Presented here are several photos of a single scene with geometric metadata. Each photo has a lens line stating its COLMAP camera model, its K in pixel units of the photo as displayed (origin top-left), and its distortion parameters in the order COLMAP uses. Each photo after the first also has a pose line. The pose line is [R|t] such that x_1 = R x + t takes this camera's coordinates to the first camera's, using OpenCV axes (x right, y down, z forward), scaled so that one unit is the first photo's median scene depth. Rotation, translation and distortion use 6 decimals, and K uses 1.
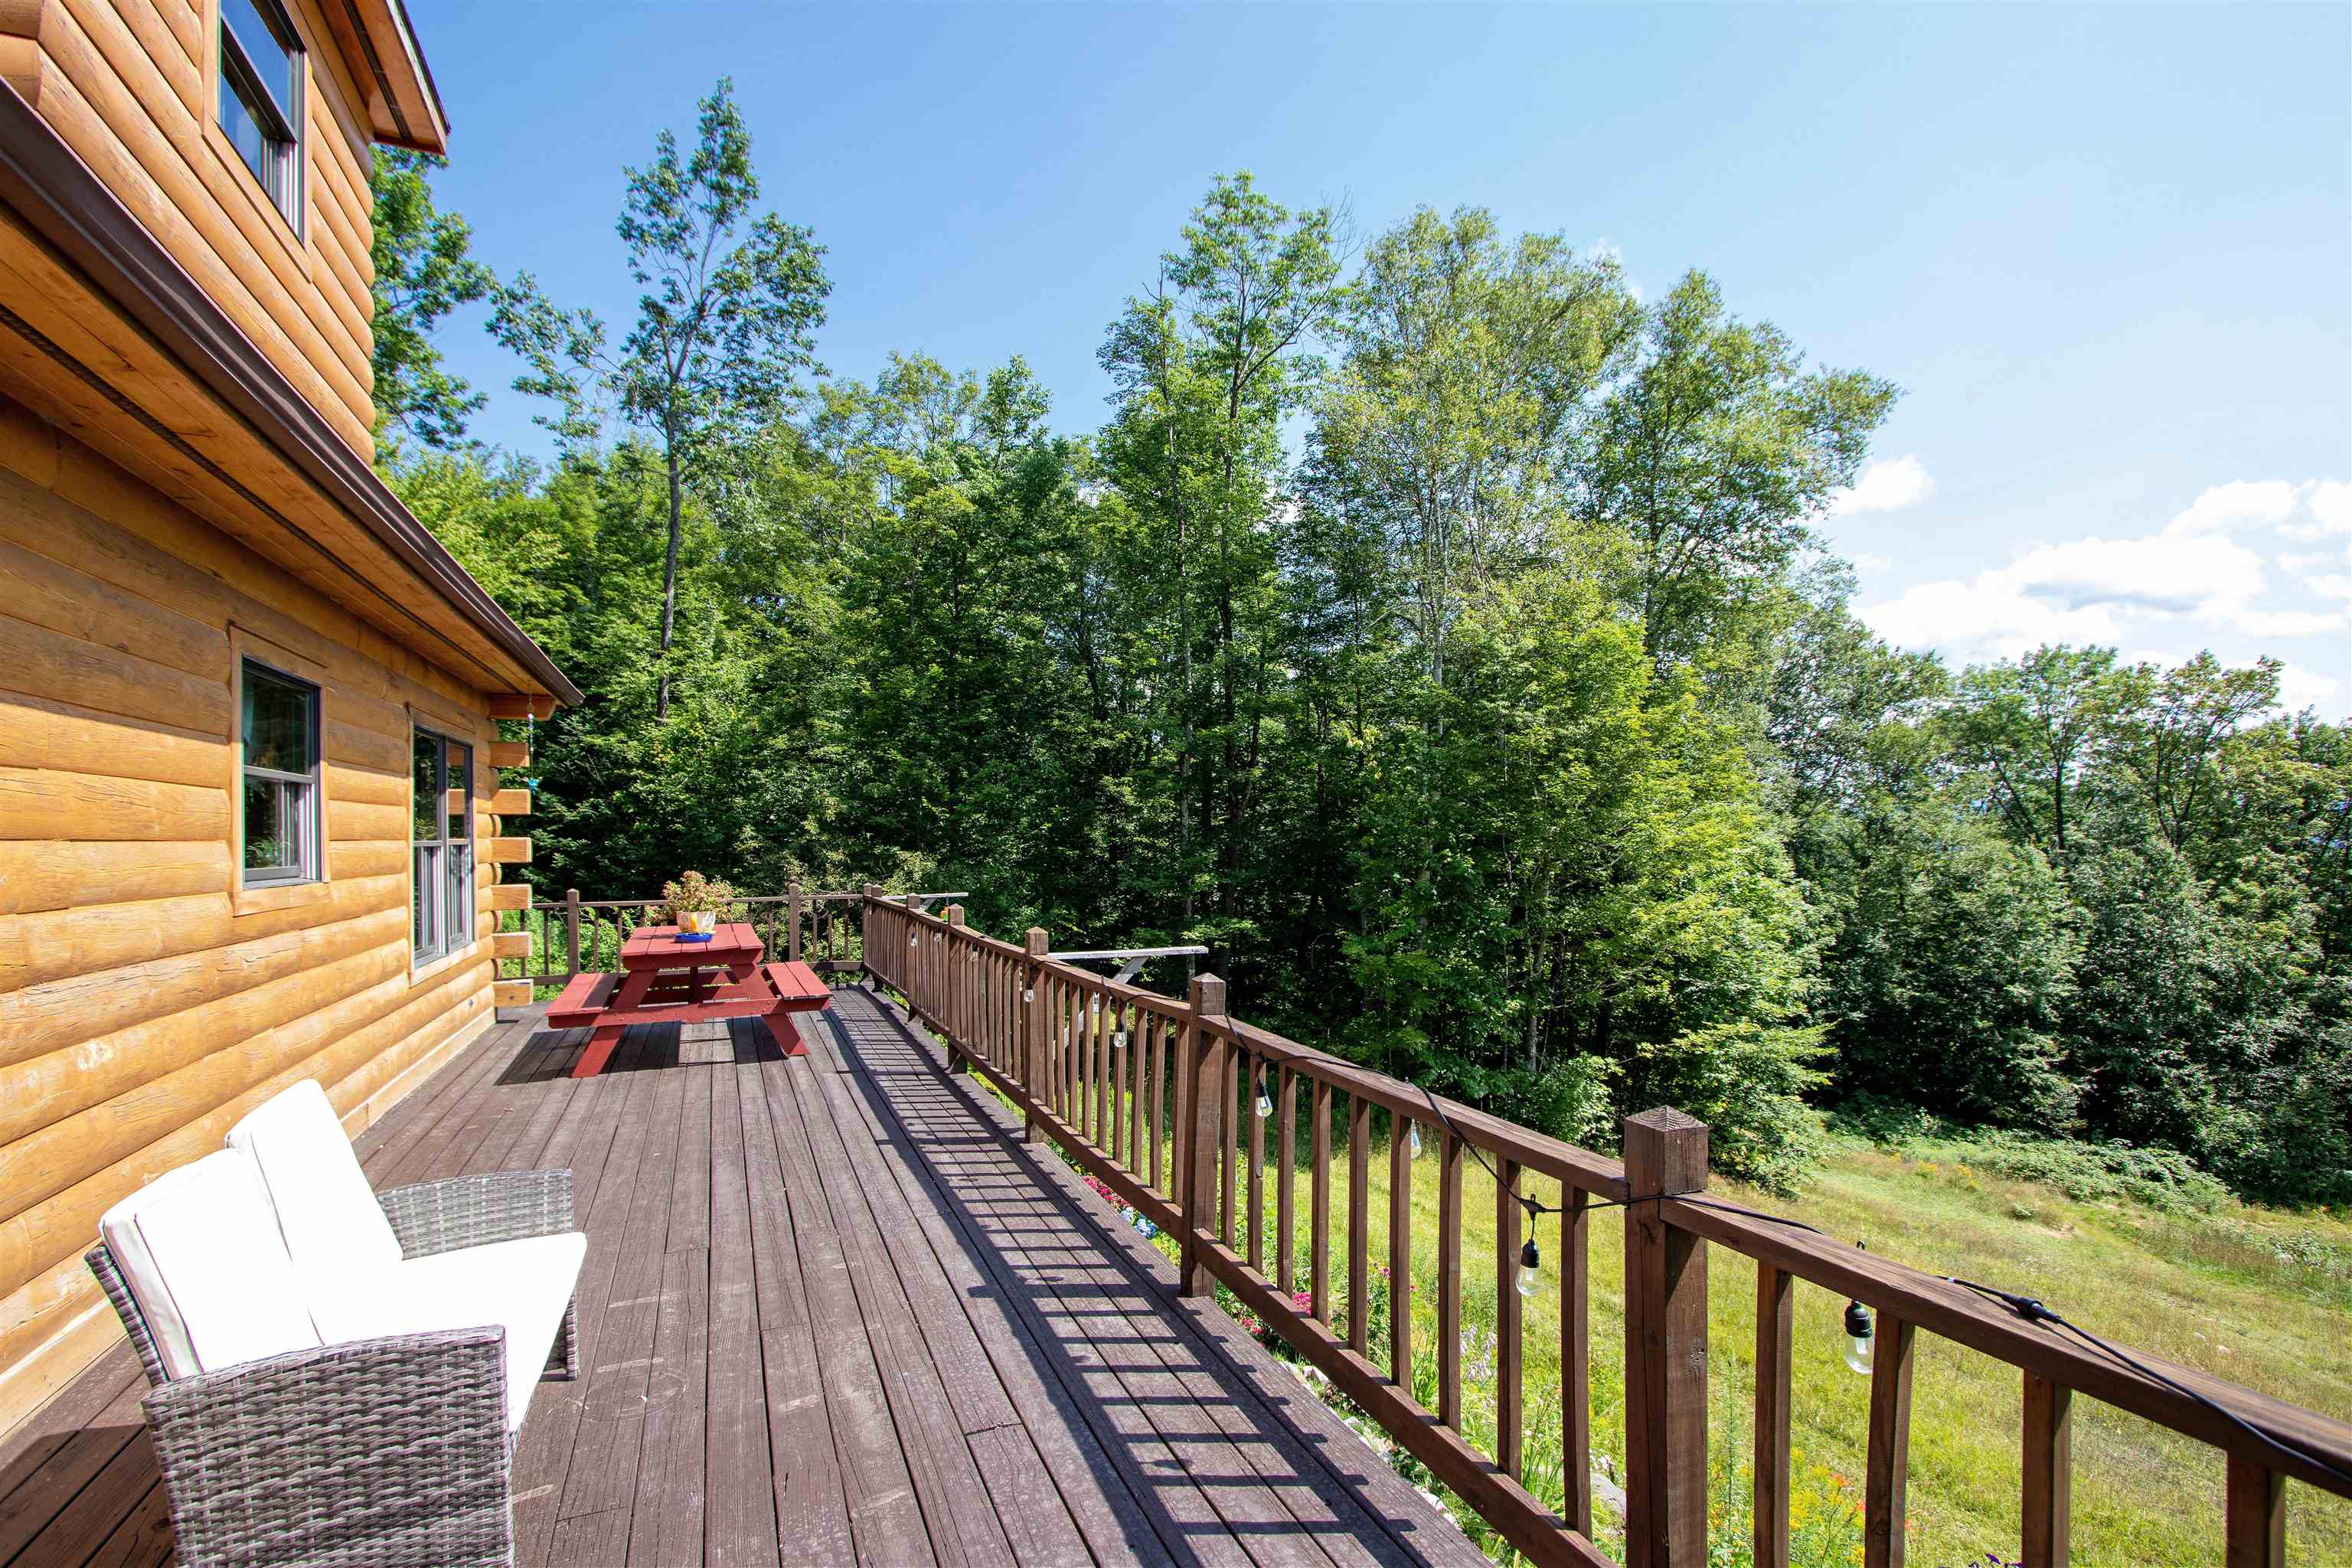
lens RADIAL K [[1132.5, 0, 1190.2], [0, 1132.5, 825.9], [0, 0, 1]] dist [-0.019534, 0.003671]
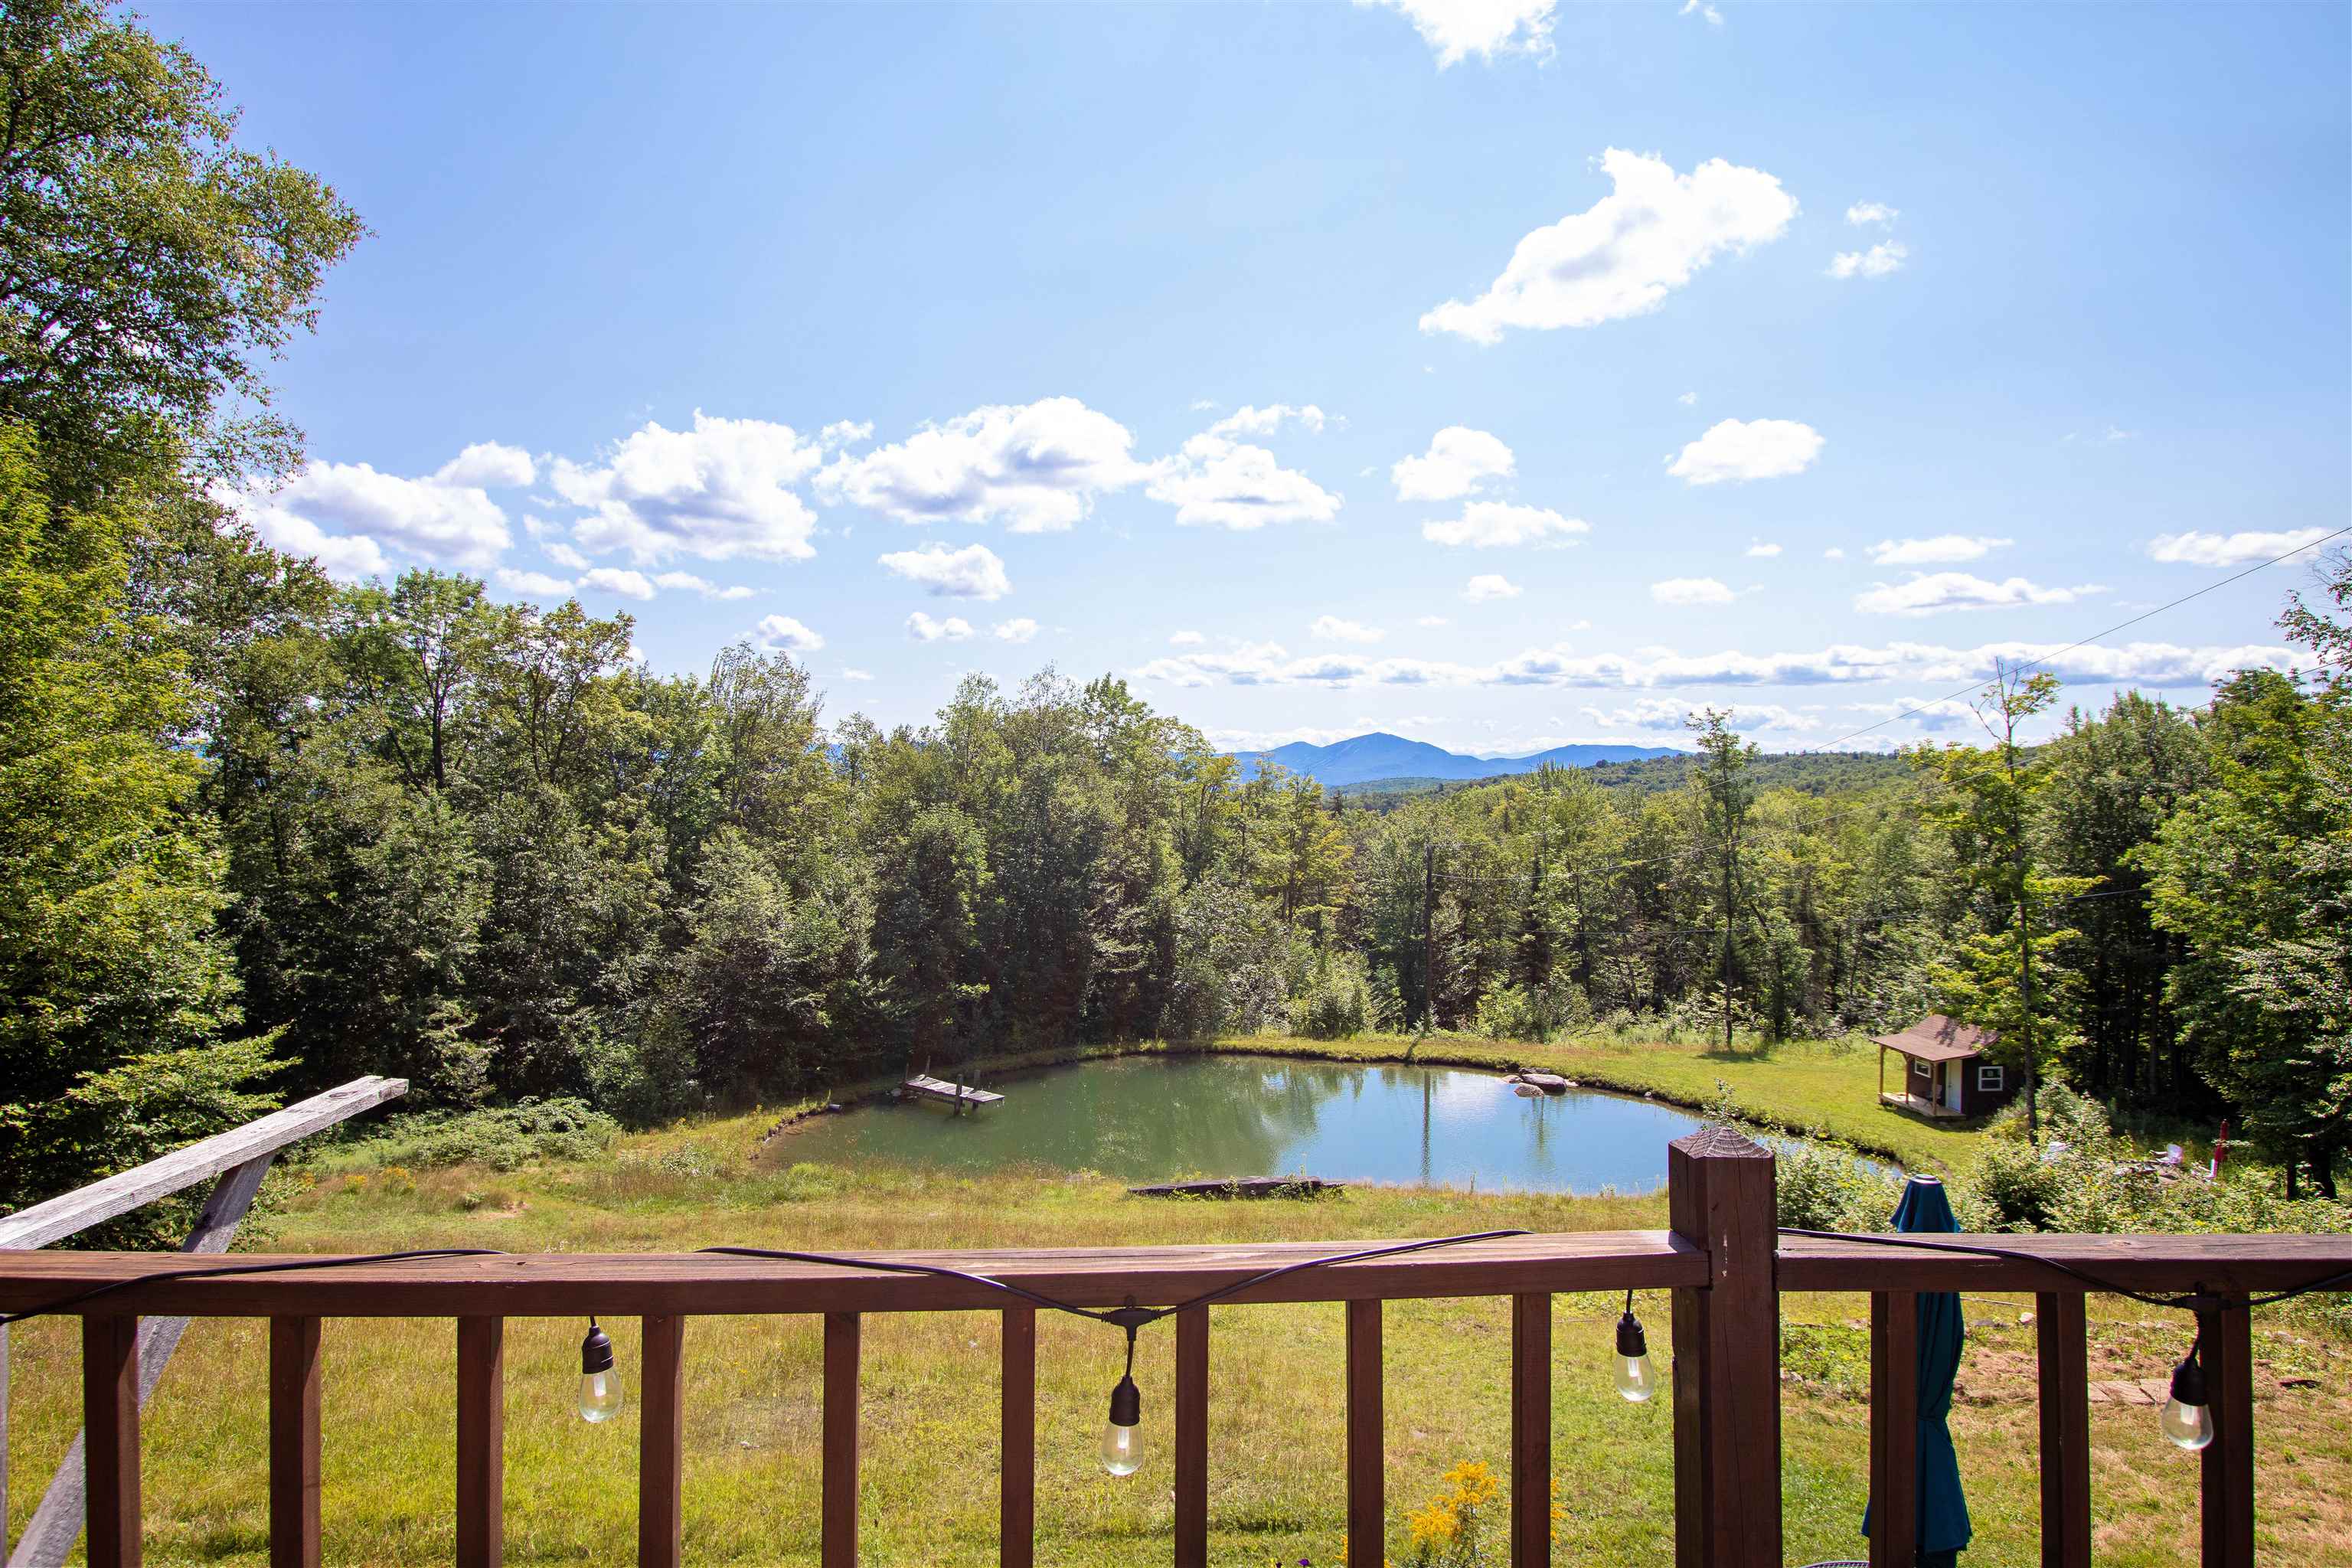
lens RADIAL K [[1338.8, 0, 1154.8], [0, 1338.8, 805.3], [0, 0, 1]] dist [-0.018598, 0.014255]
pose [[0.353024, -0.013711, 0.935514, -0.043727], [-0.010412, 0.999773, 0.018581, 0.002862], [-0.935556, -0.016300, 0.352801, 0.092926]]
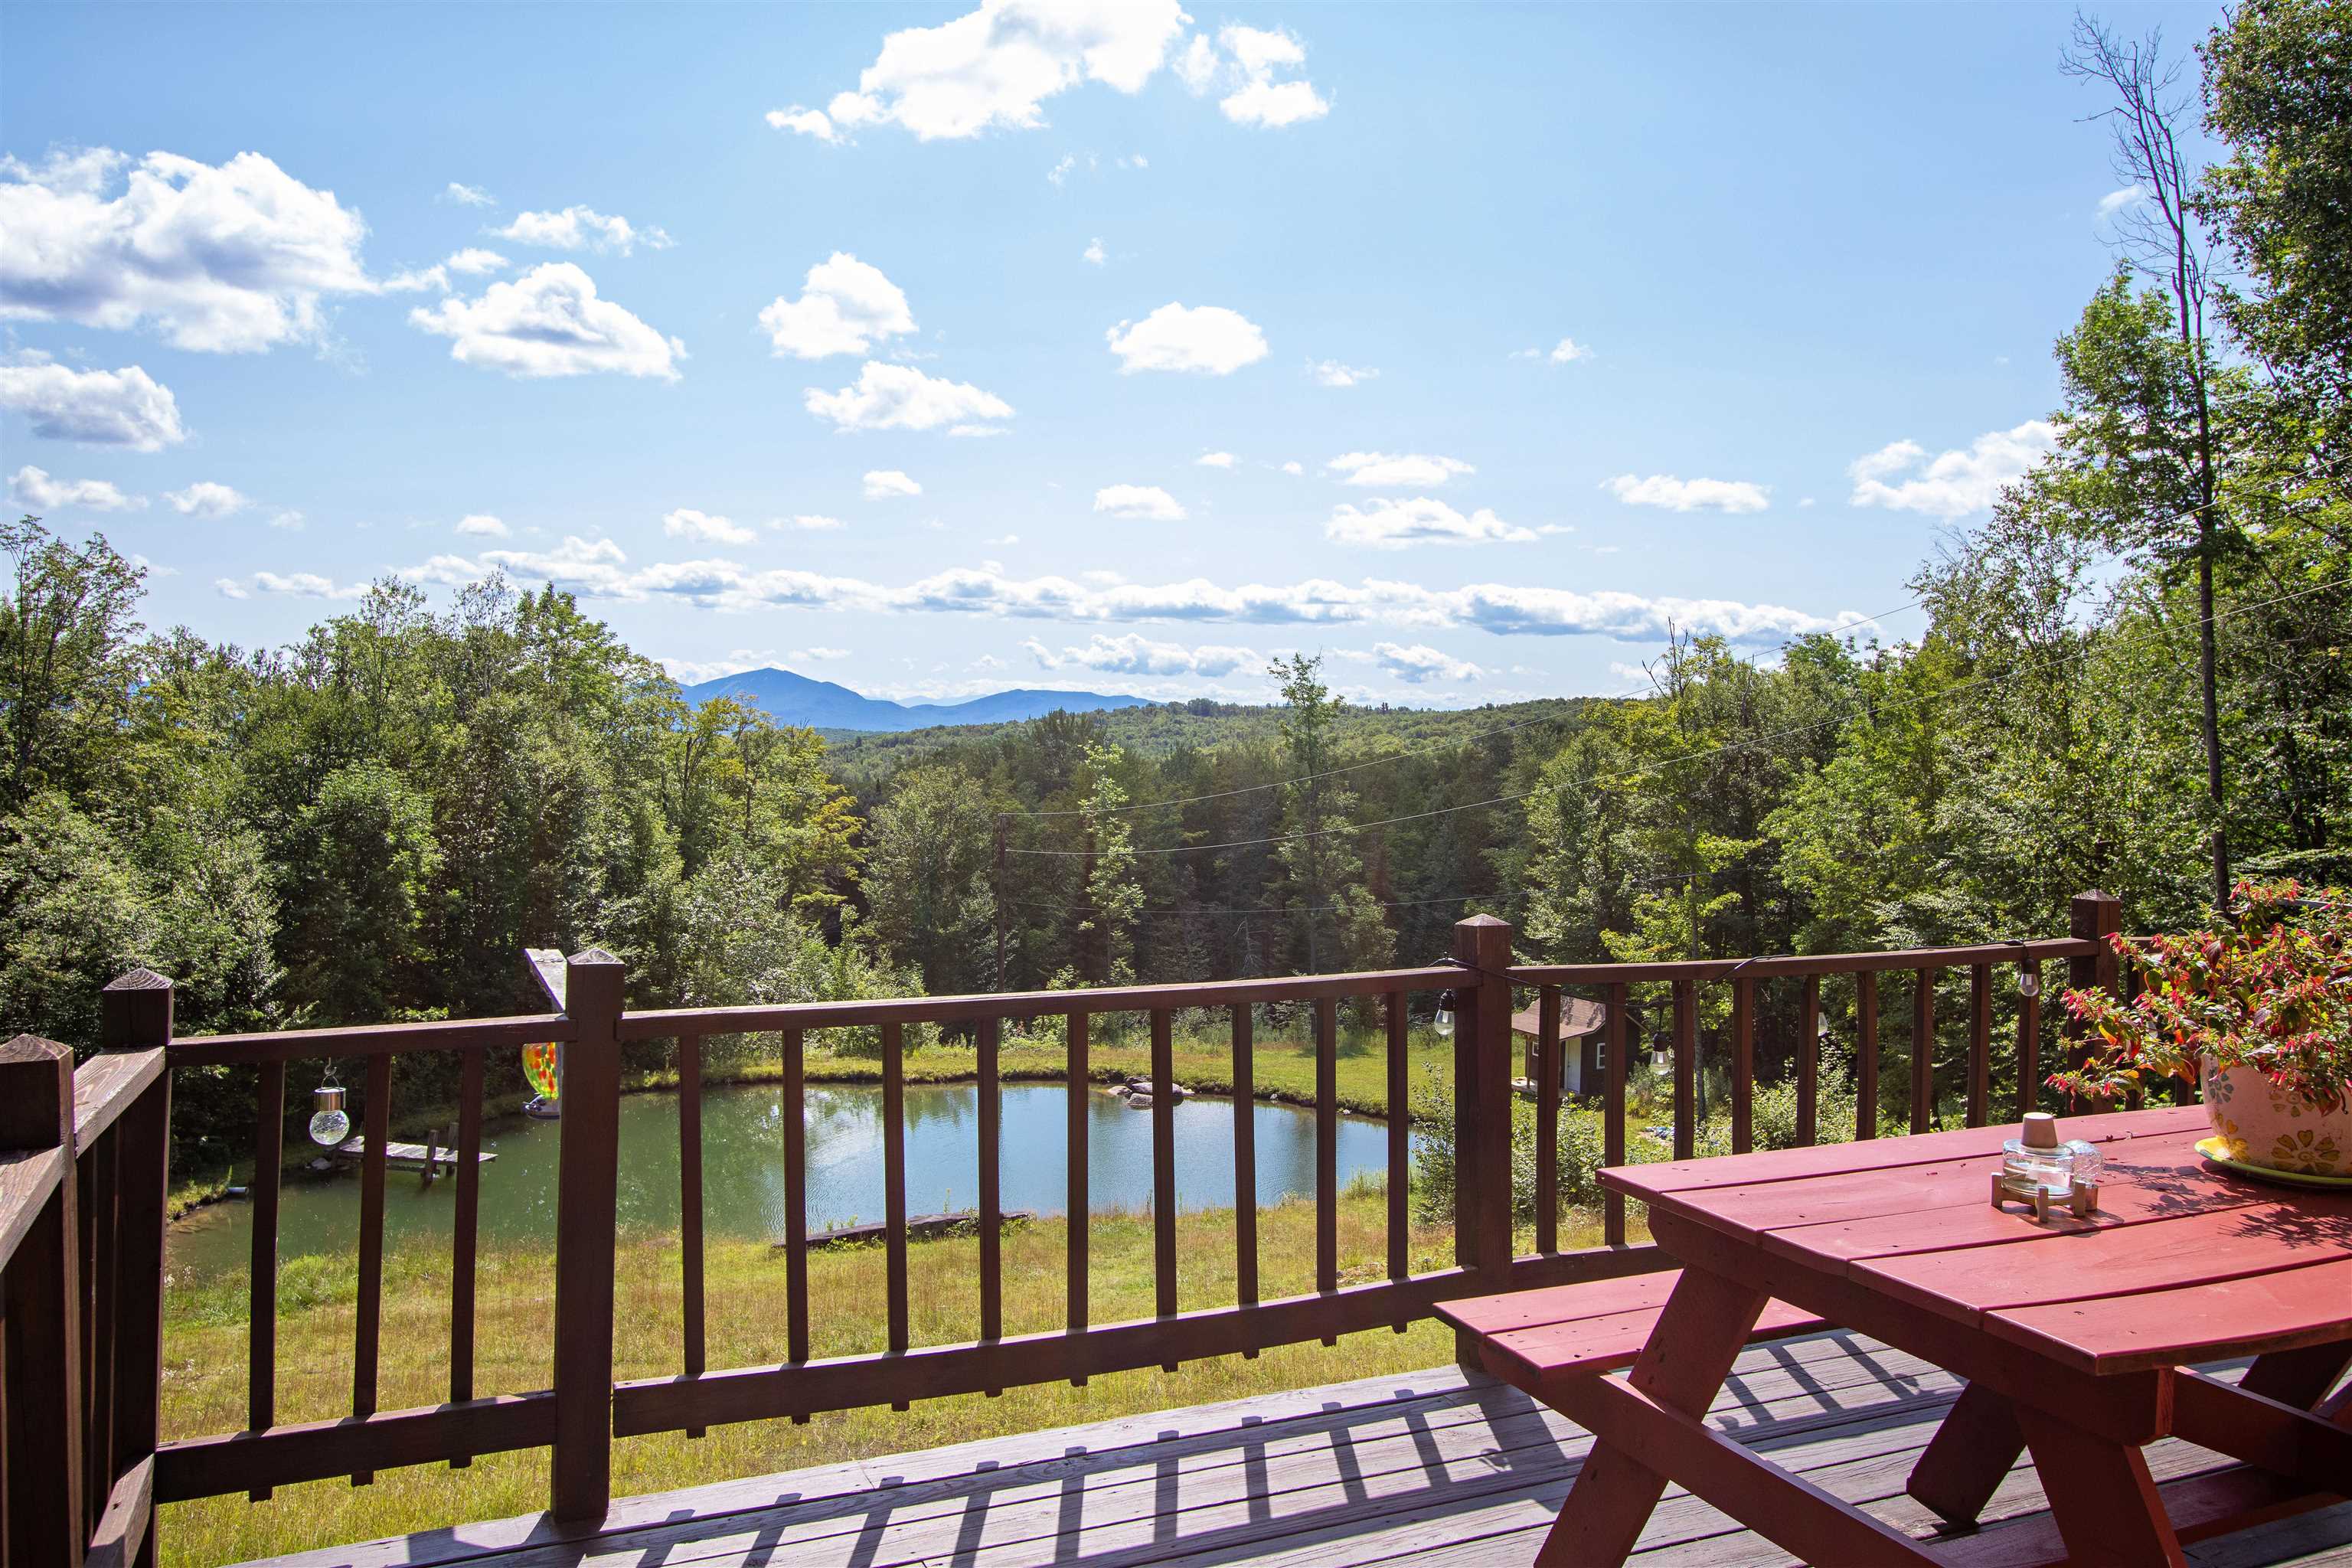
lens RADIAL K [[1760.5, 0, 1182.6], [0, 1760.5, 787.1], [0, 0, 1]] dist [-0.009301, 0.006915]
pose [[-0.037160, -0.025253, 0.998990, -0.159941], [-0.022073, 0.999458, 0.024443, 0.004849], [-0.999066, -0.021142, -0.037697, 0.248458]]
